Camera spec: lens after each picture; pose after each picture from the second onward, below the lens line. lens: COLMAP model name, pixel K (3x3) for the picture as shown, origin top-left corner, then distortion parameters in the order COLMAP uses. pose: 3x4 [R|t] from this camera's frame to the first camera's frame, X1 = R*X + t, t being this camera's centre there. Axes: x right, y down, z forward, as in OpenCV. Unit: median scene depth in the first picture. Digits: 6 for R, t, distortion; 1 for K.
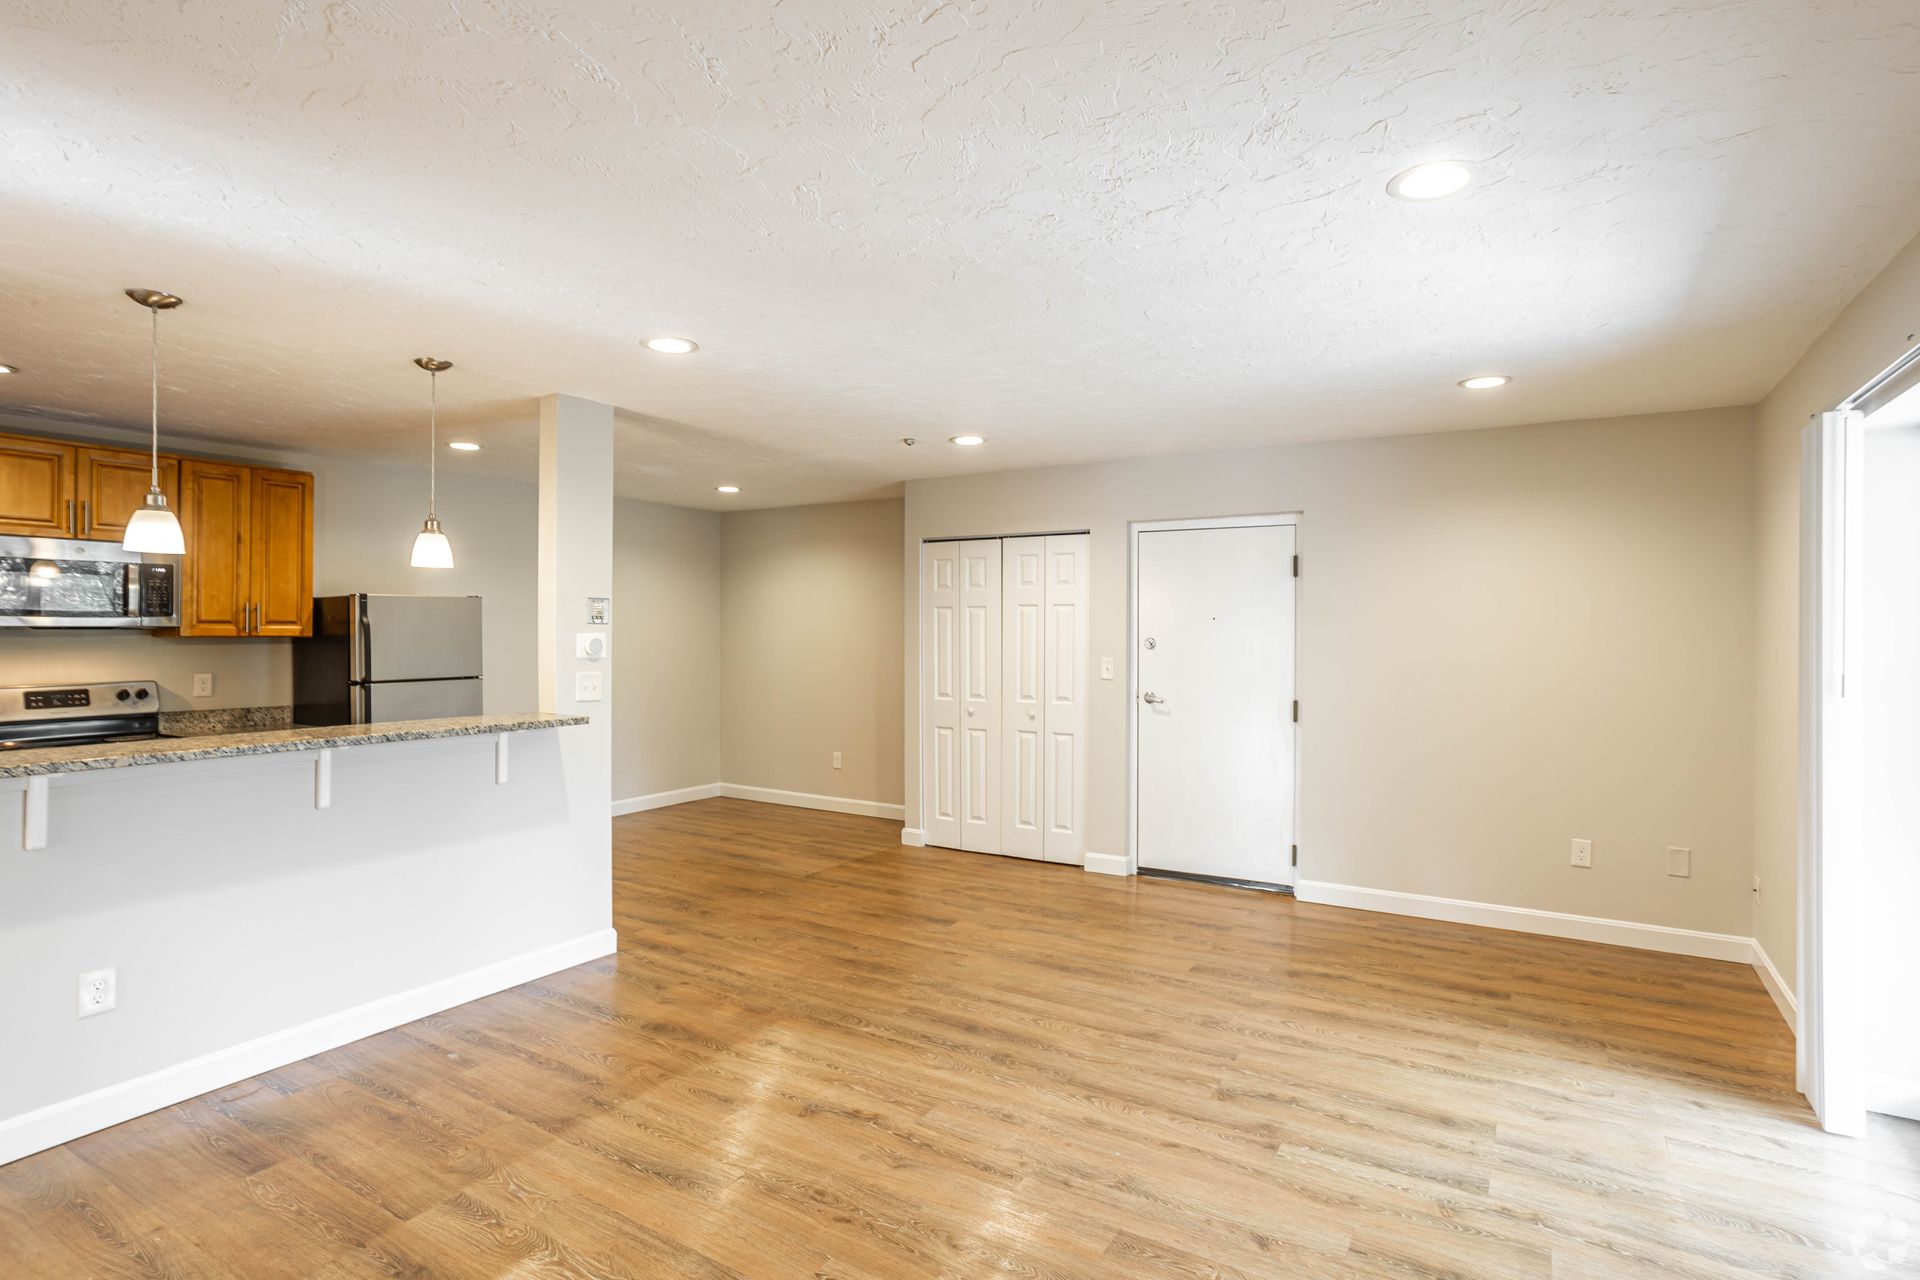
lens RADIAL K [[979.1, 0, 966.7], [0, 979.1, 645.6], [0, 0, 1]] dist [-0.001976, 0.022998]
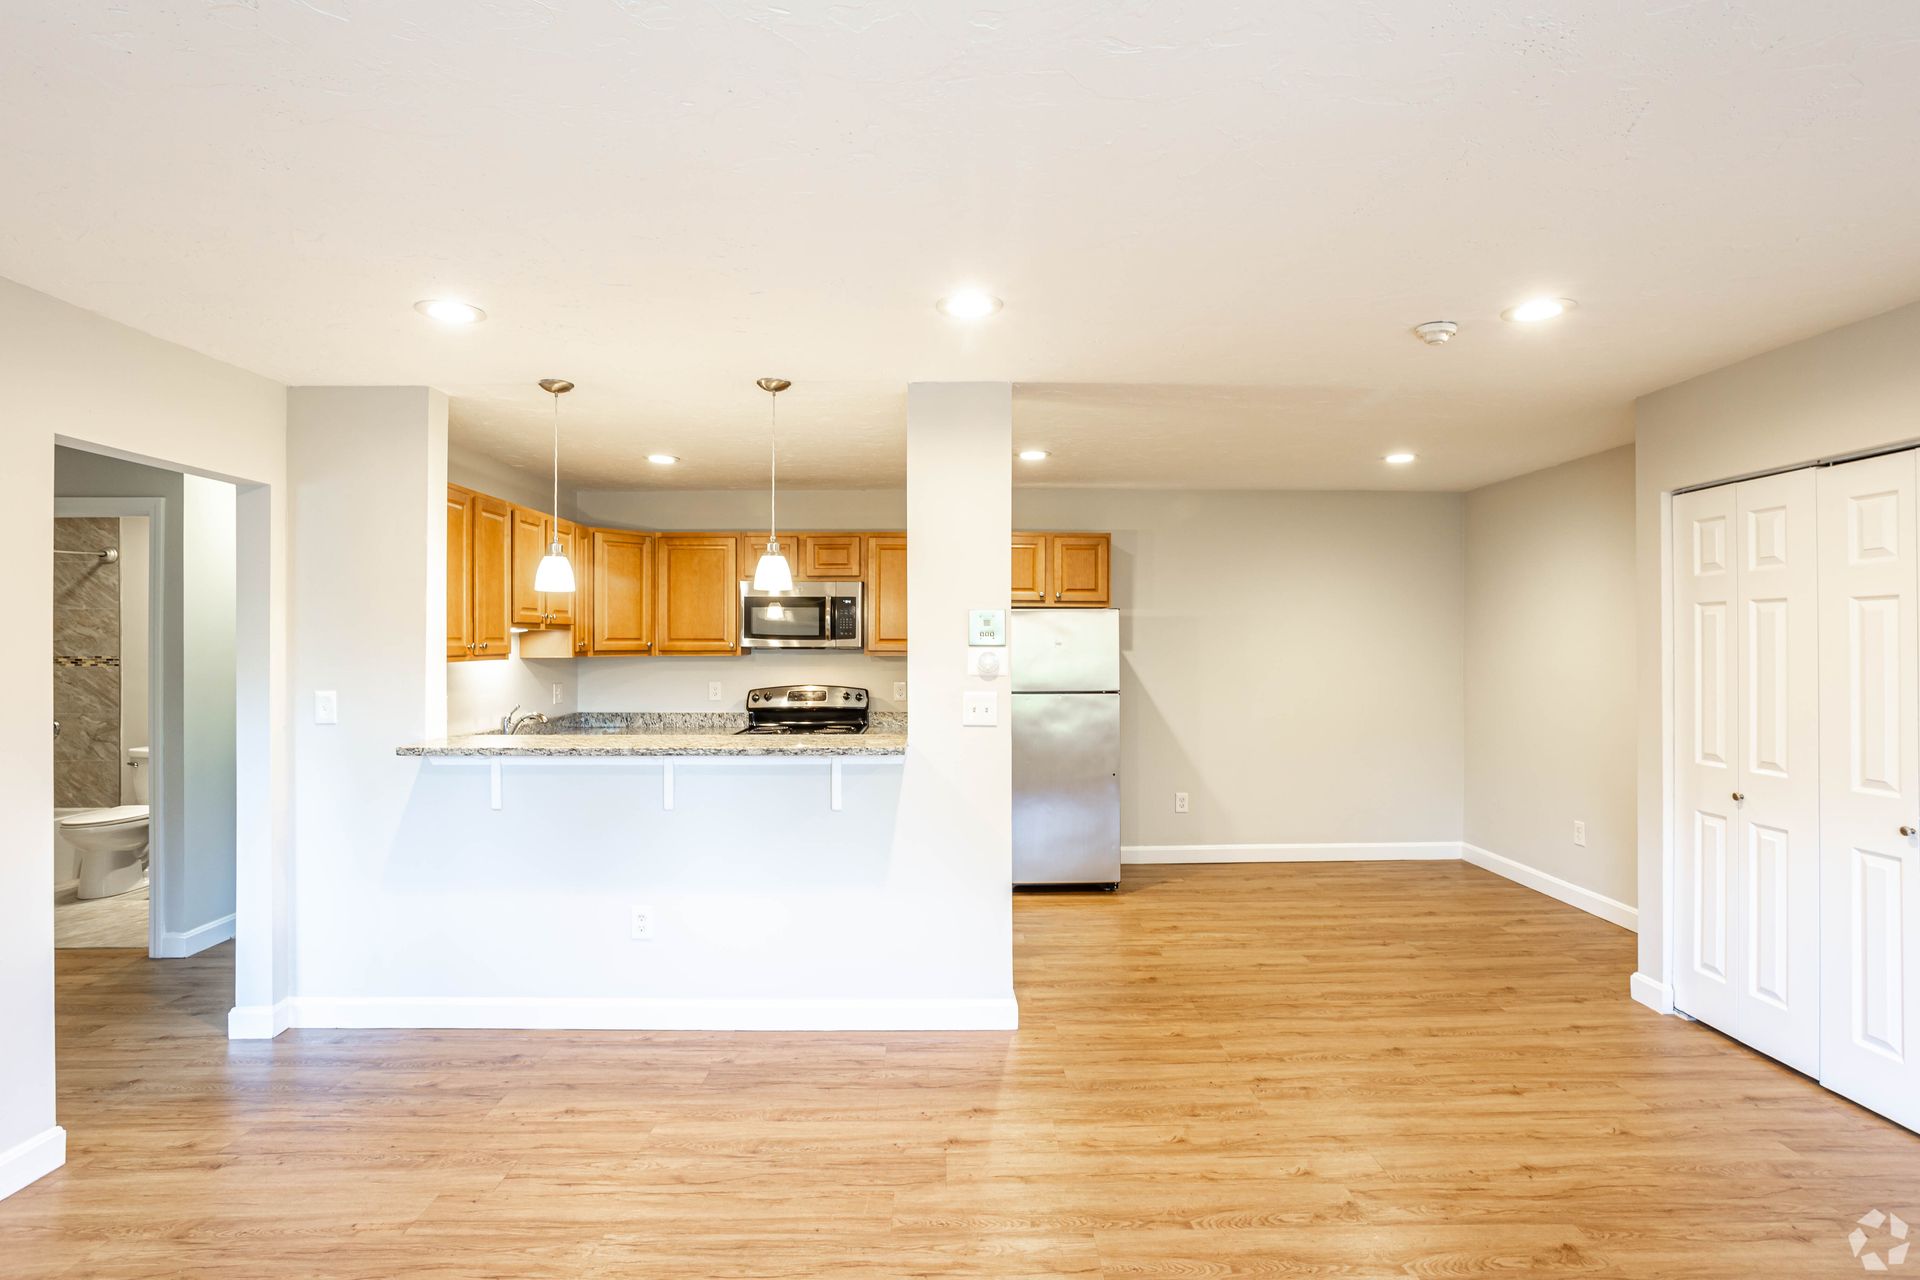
lens RADIAL K [[979.1, 0, 966.7], [0, 979.1, 645.6], [0, 0, 1]] dist [-0.001976, 0.022998]
pose [[0.561906, -0.005781, -0.827181, 0.312785], [-0.005238, 0.999931, -0.010546, -0.008980], [0.827185, 0.010259, 0.561836, 0.481152]]
